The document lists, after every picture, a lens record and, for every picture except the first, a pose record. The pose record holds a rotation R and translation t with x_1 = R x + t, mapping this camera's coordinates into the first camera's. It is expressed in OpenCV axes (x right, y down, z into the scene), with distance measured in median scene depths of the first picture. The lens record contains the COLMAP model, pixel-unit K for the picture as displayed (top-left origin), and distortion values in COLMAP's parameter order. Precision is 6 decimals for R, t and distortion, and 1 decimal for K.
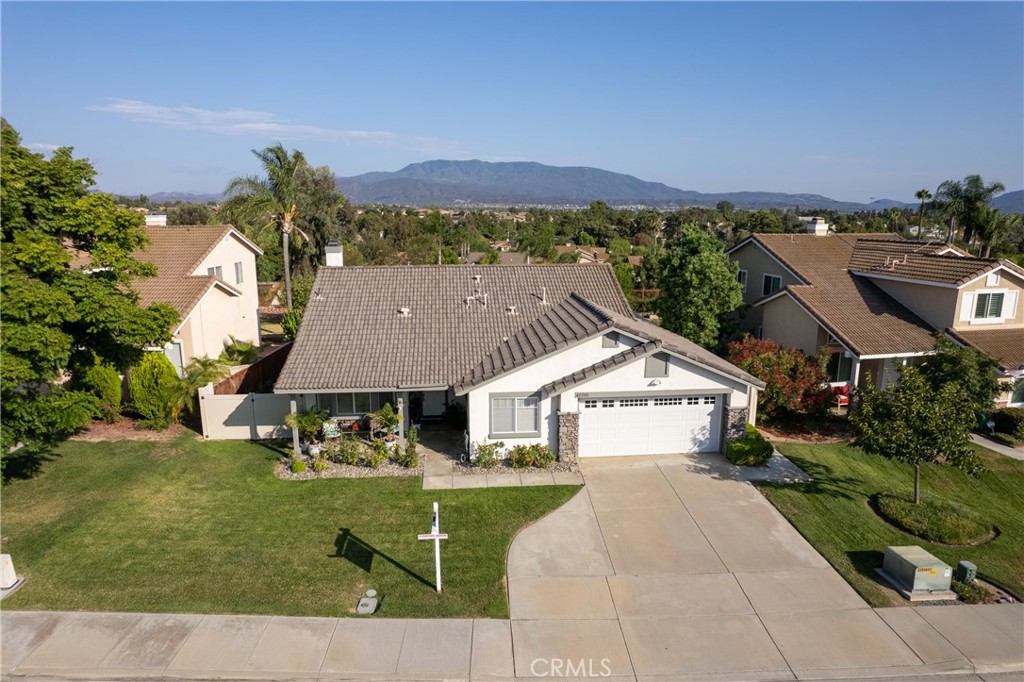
lens RADIAL K [[653.9, 0, 510.0], [0, 653.9, 349.0], [0, 0, 1]] dist [-0.069273, 0.062540]
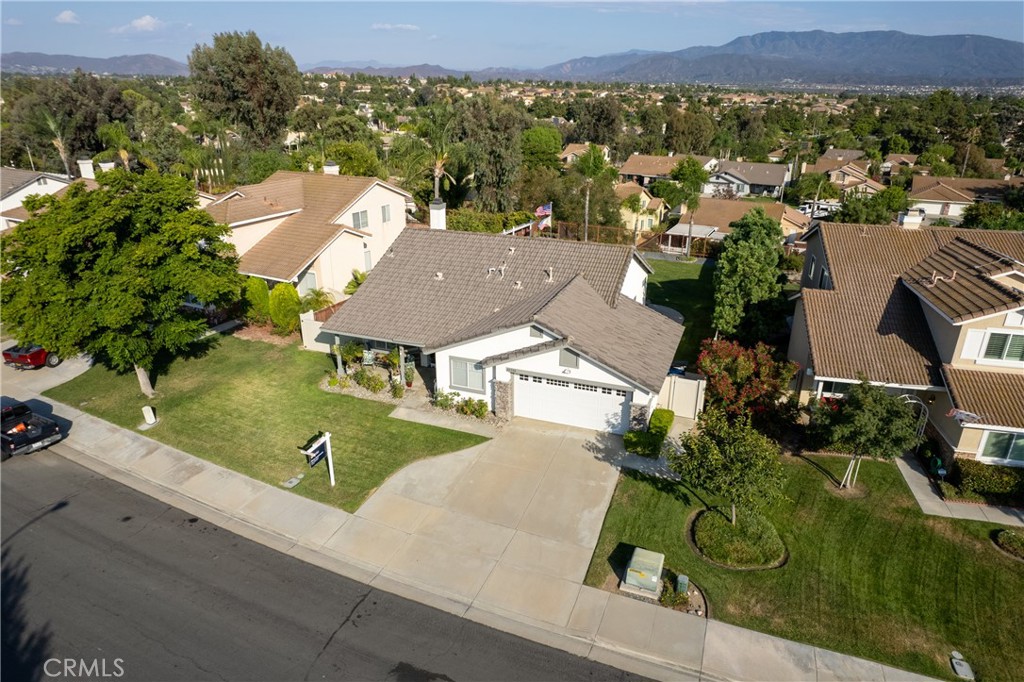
lens RADIAL K [[653.9, 0, 510.0], [0, 653.9, 349.0], [0, 0, 1]] dist [-0.069273, 0.062540]
pose [[0.896297, 0.171621, -0.408898, 0.607106], [-0.098404, 0.976060, 0.193969, -0.211083], [0.432398, -0.133616, 0.891728, -0.126178]]
